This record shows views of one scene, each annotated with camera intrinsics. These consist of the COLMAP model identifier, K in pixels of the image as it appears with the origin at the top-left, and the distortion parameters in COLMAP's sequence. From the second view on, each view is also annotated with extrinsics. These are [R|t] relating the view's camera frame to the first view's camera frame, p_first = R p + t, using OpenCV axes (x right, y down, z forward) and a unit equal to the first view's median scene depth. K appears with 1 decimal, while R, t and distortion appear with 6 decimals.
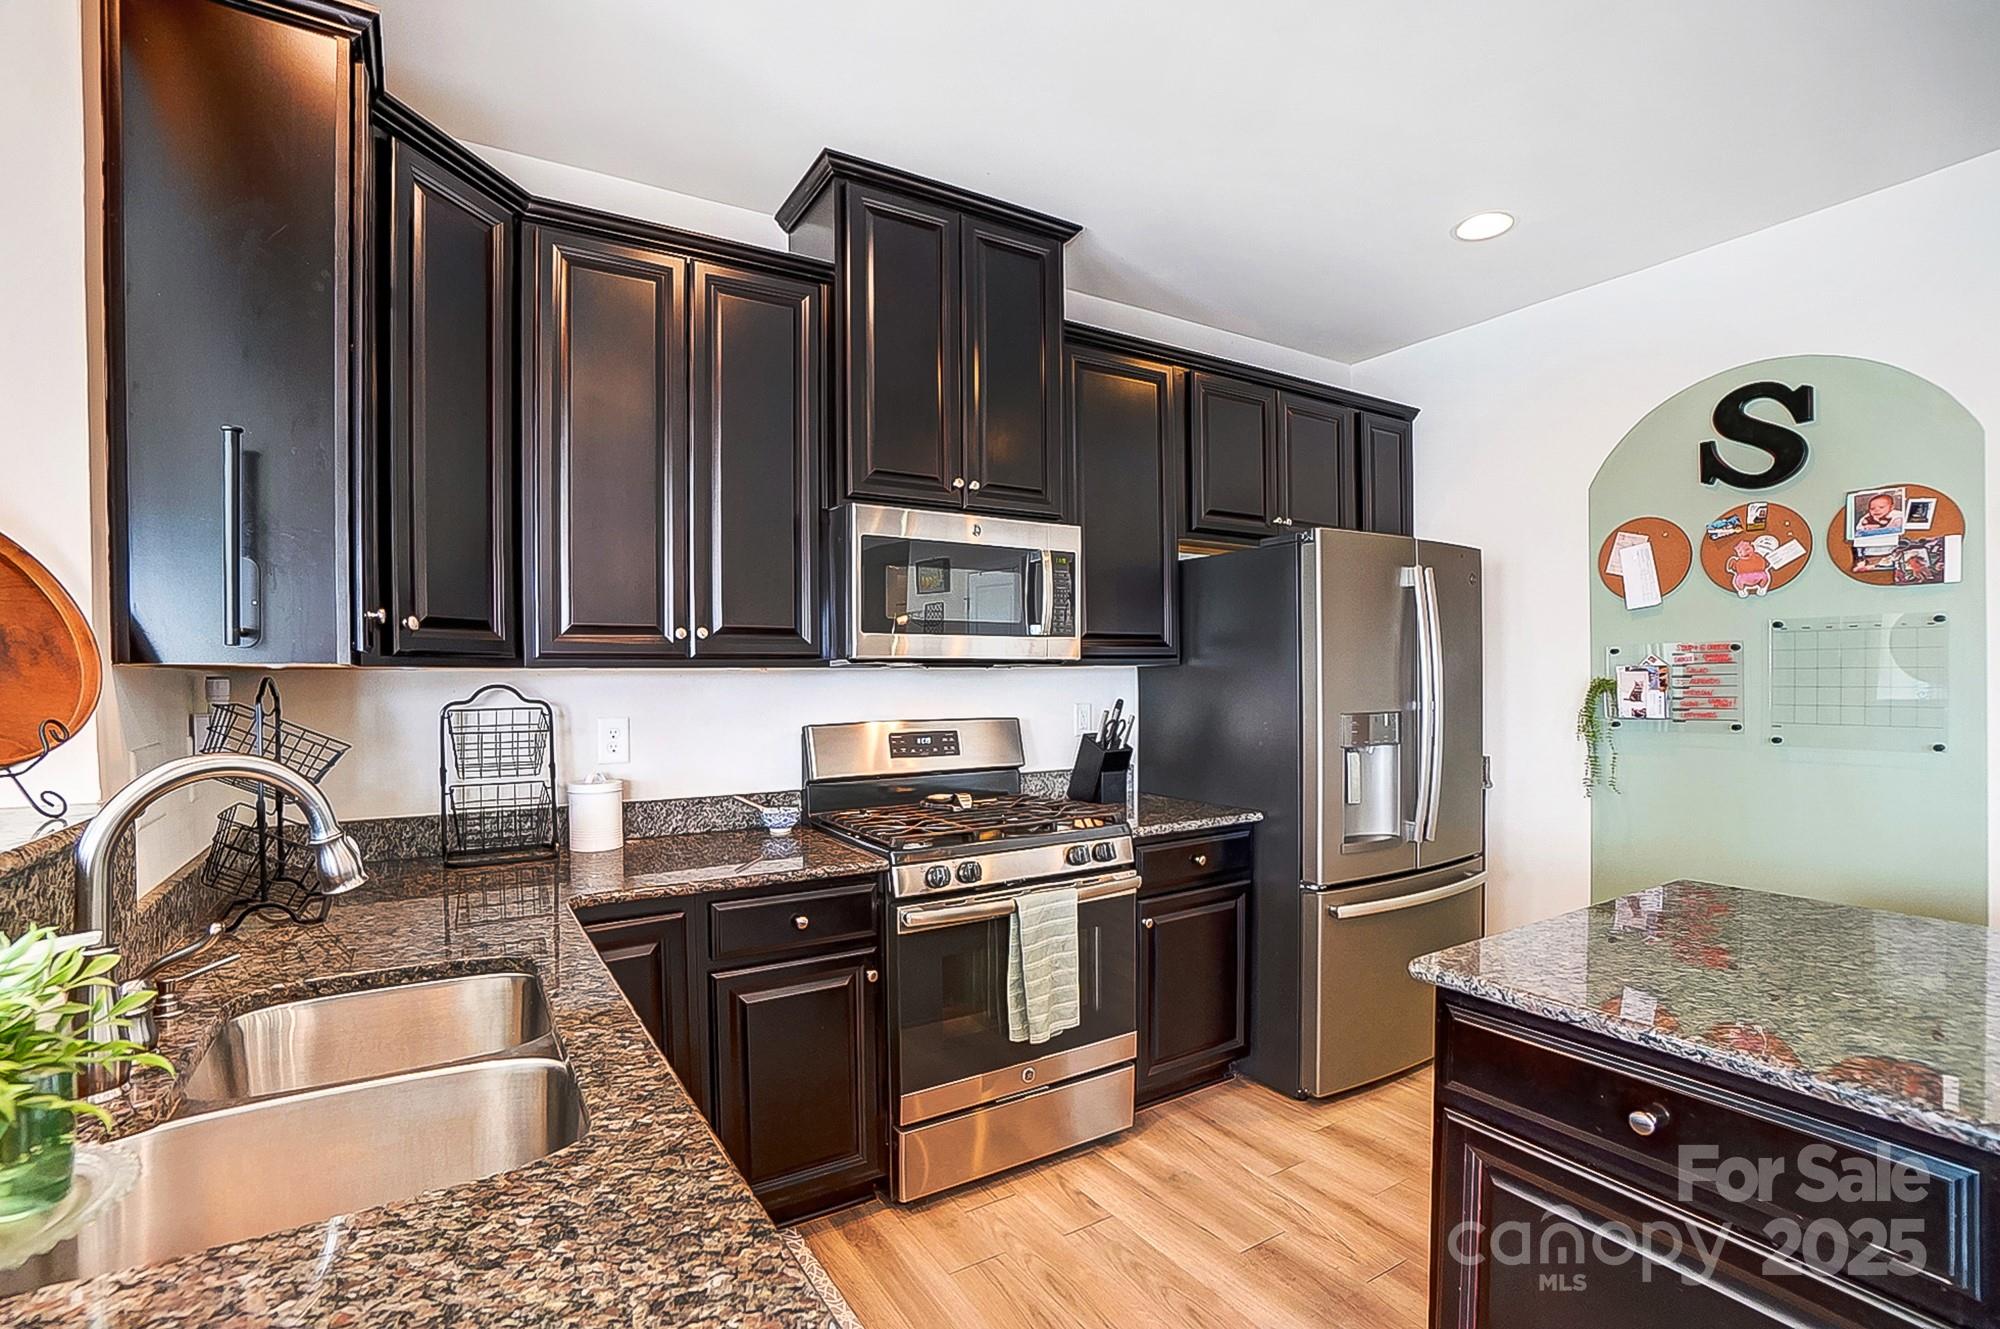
lens RADIAL K [[925.8, 0, 981.5], [0, 925.8, 681.5], [0, 0, 1]] dist [-0.061268, 0.026092]
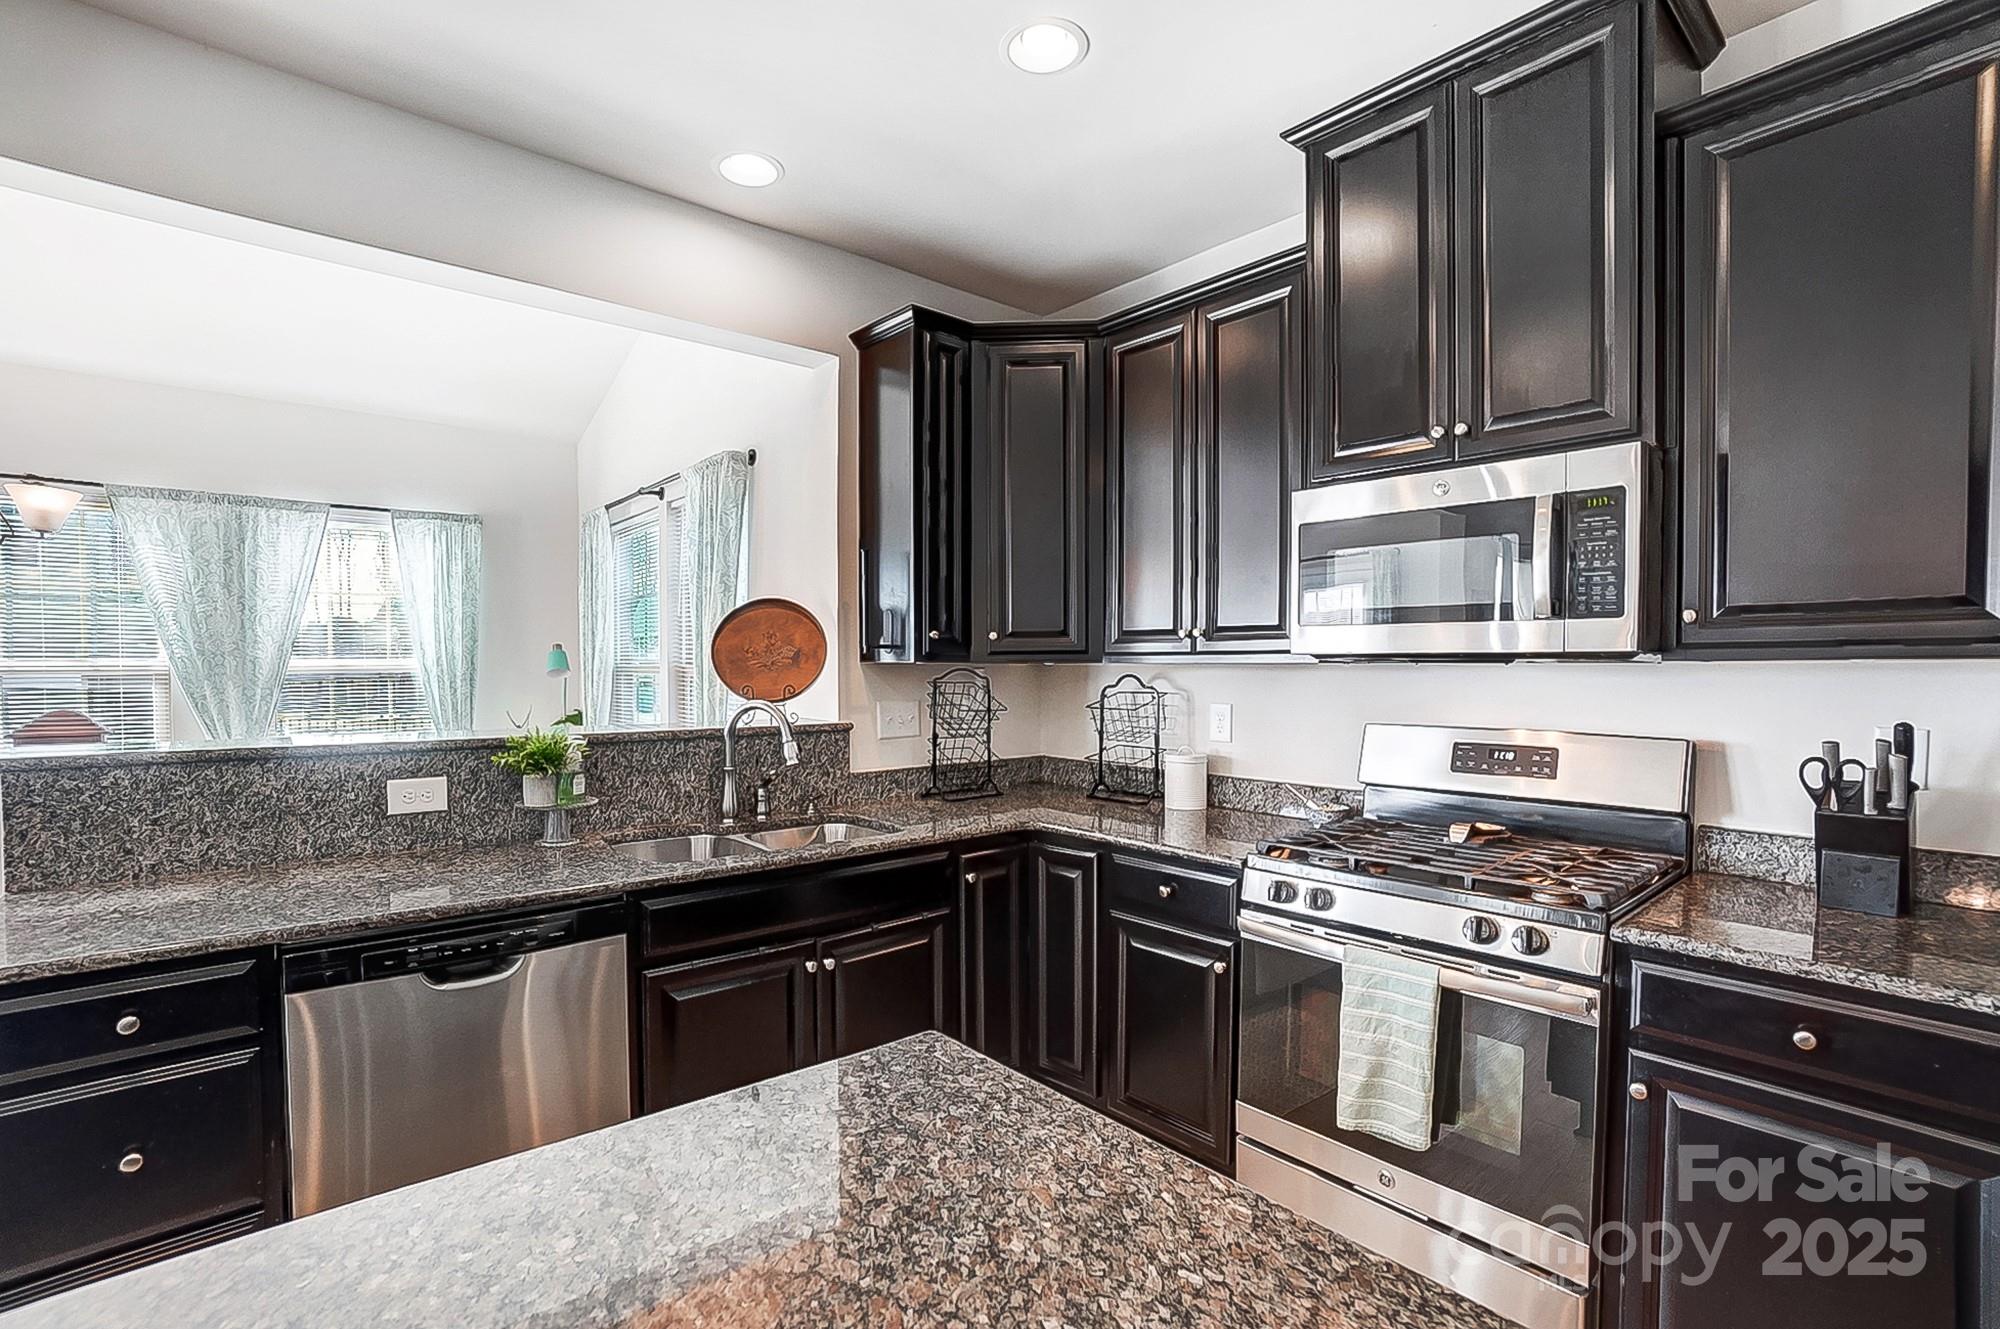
lens RADIAL K [[899.0, 0, 982.9], [0, 899.0, 696.7], [0, 0, 1]] dist [-0.061207, 0.021690]
pose [[0.165757, 0.042691, -0.985242, 0.674001], [-0.011924, 0.999076, 0.041285, -0.013443], [0.986095, 0.004905, 0.166113, 0.489868]]
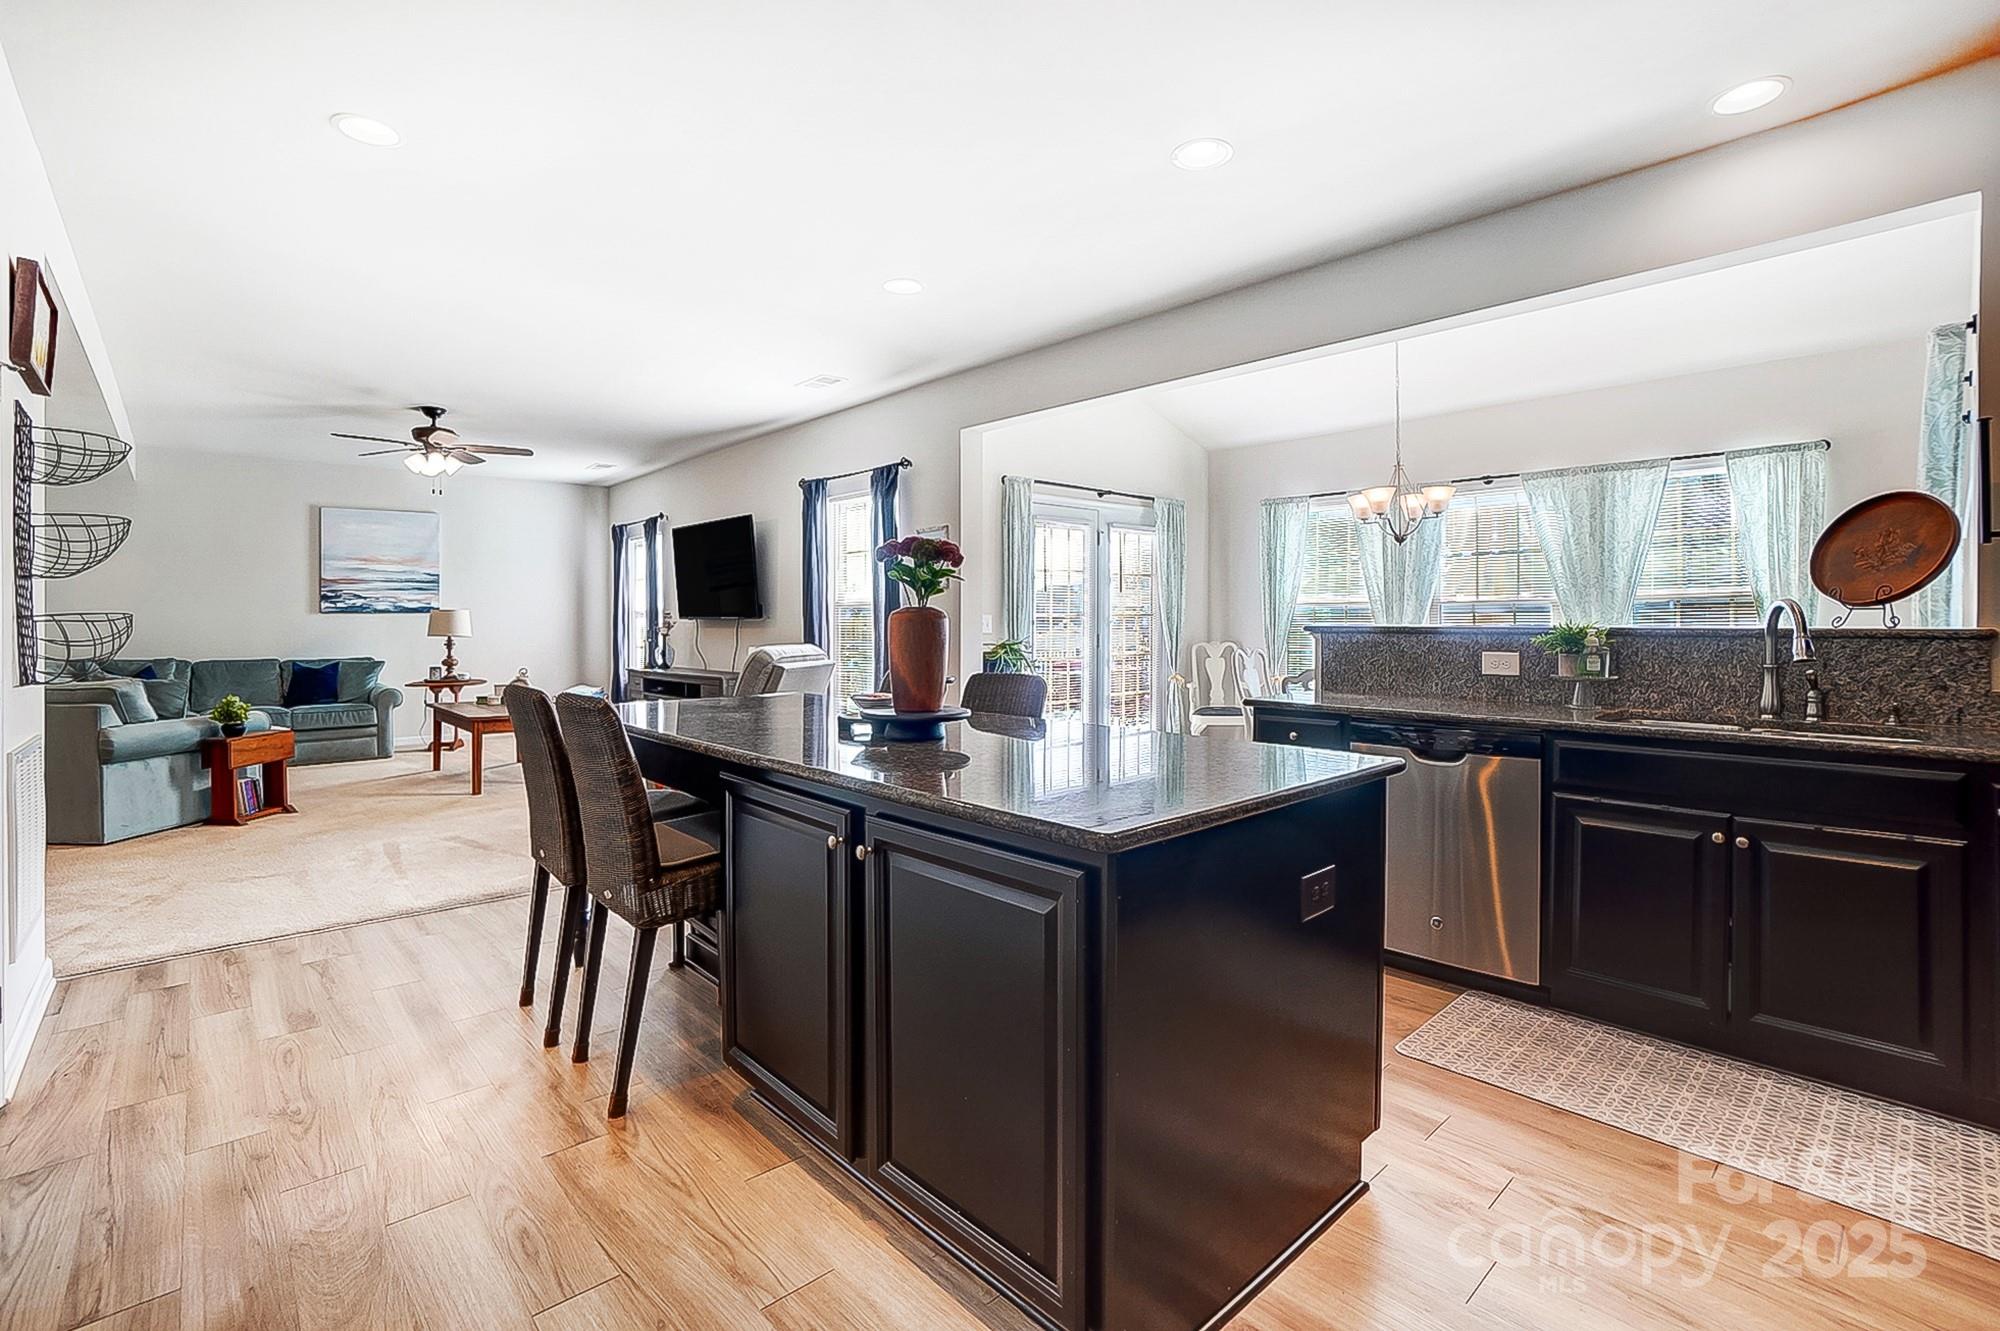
lens RADIAL K [[890.1, 0, 968.8], [0, 890.1, 651.9], [0, 0, 1]] dist [-0.058950, 0.018535]
pose [[-0.984536, 0.015857, -0.174464, 0.728806], [0.008312, 0.999001, 0.043897, 0.042565], [0.174986, 0.041768, -0.983685, 1.176143]]
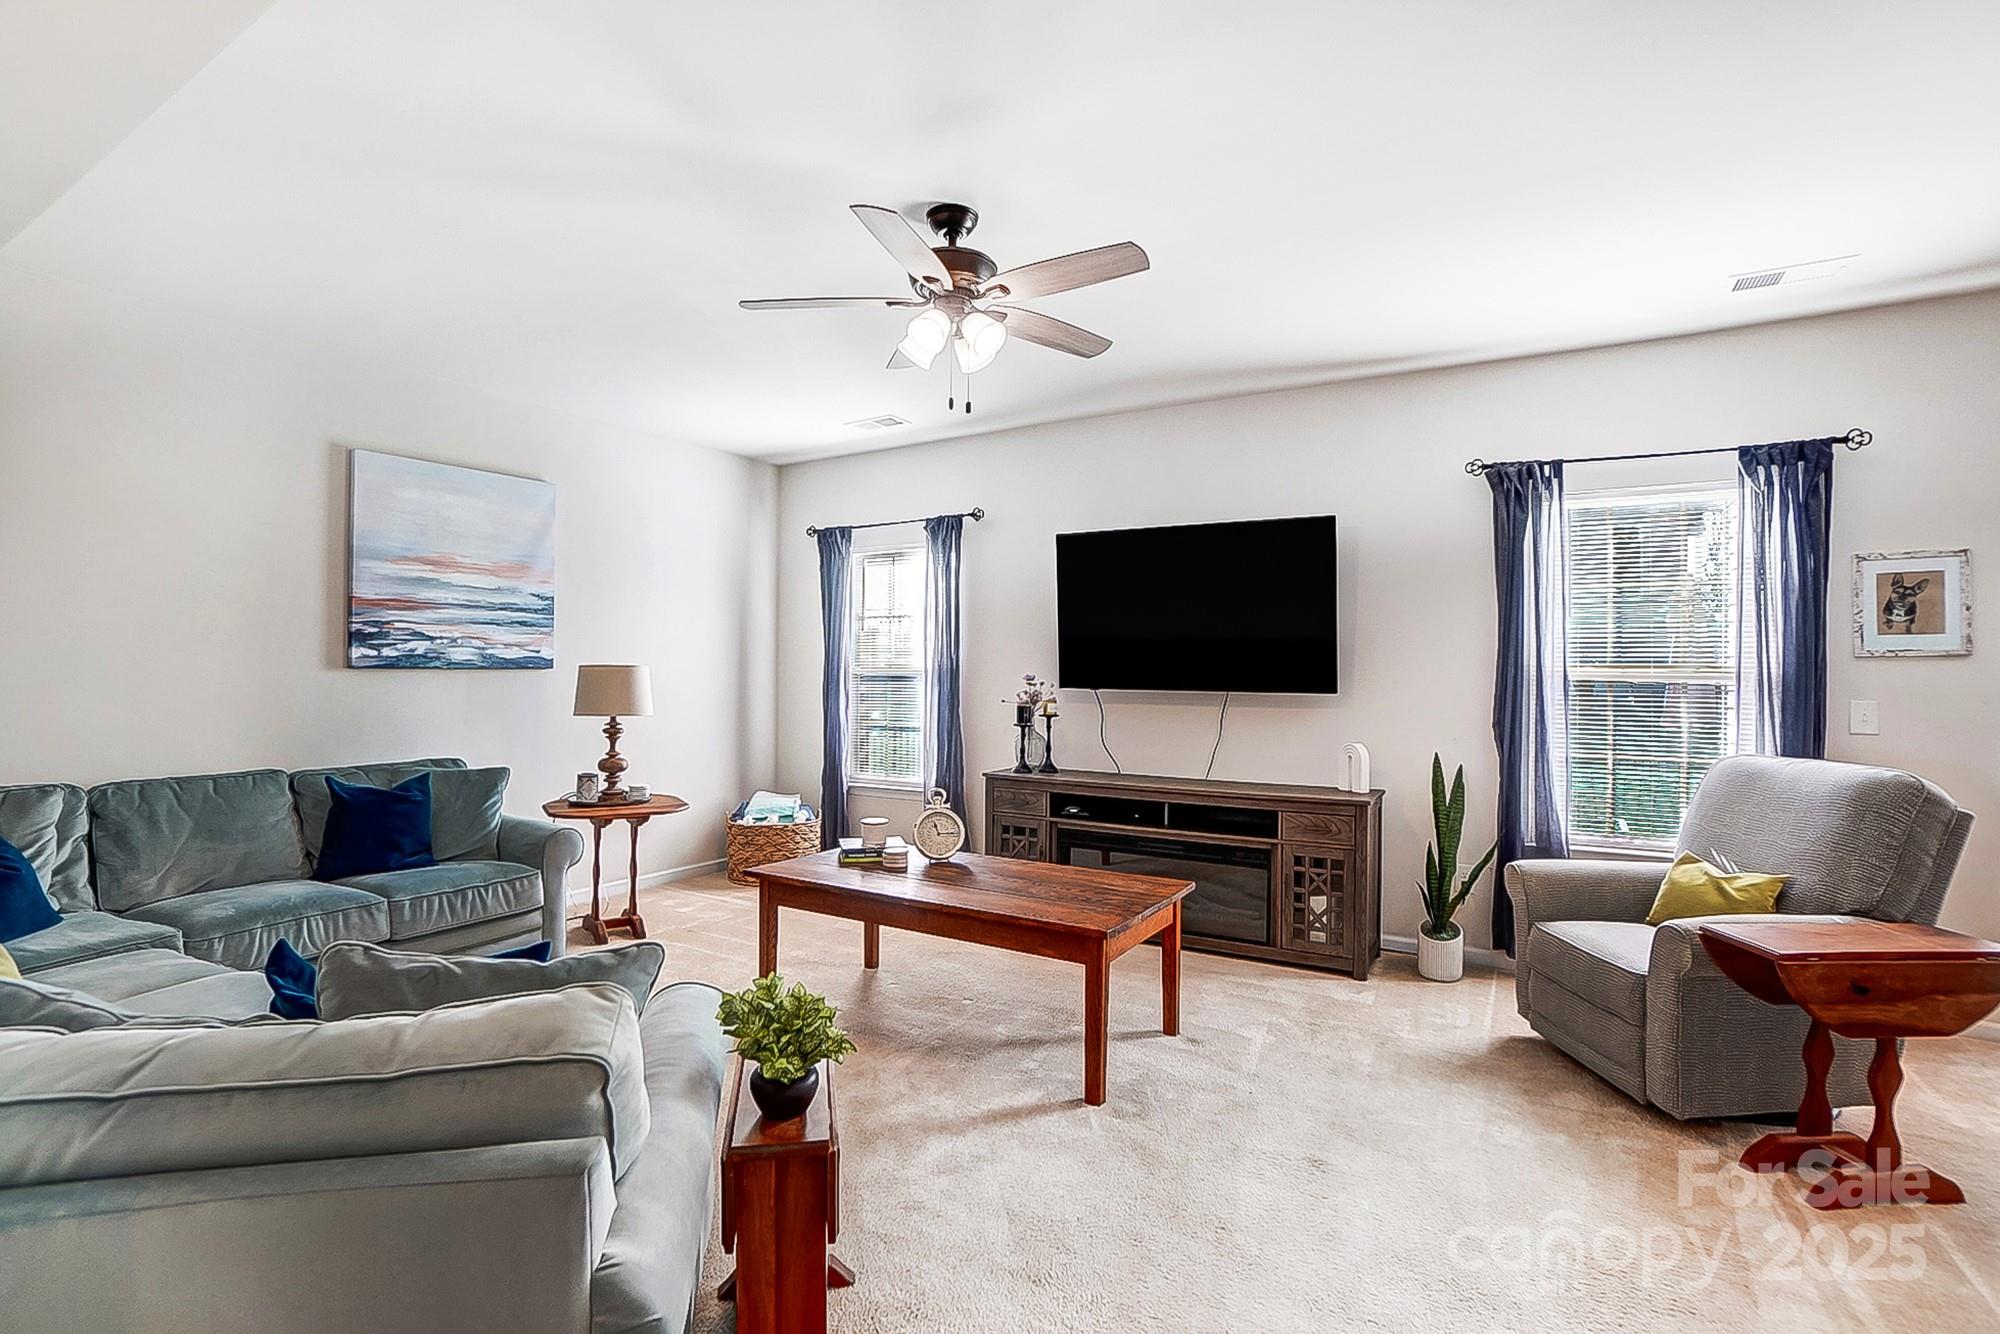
lens RADIAL K [[899.0, 0, 982.9], [0, 899.0, 699.2], [0, 0, 1]] dist [-0.061207, 0.021690]
pose [[-0.893055, 0.012098, -0.449786, 2.208077], [-0.006440, 0.999192, 0.039662, 0.005494], [0.449902, 0.038317, -0.892255, -0.494200]]
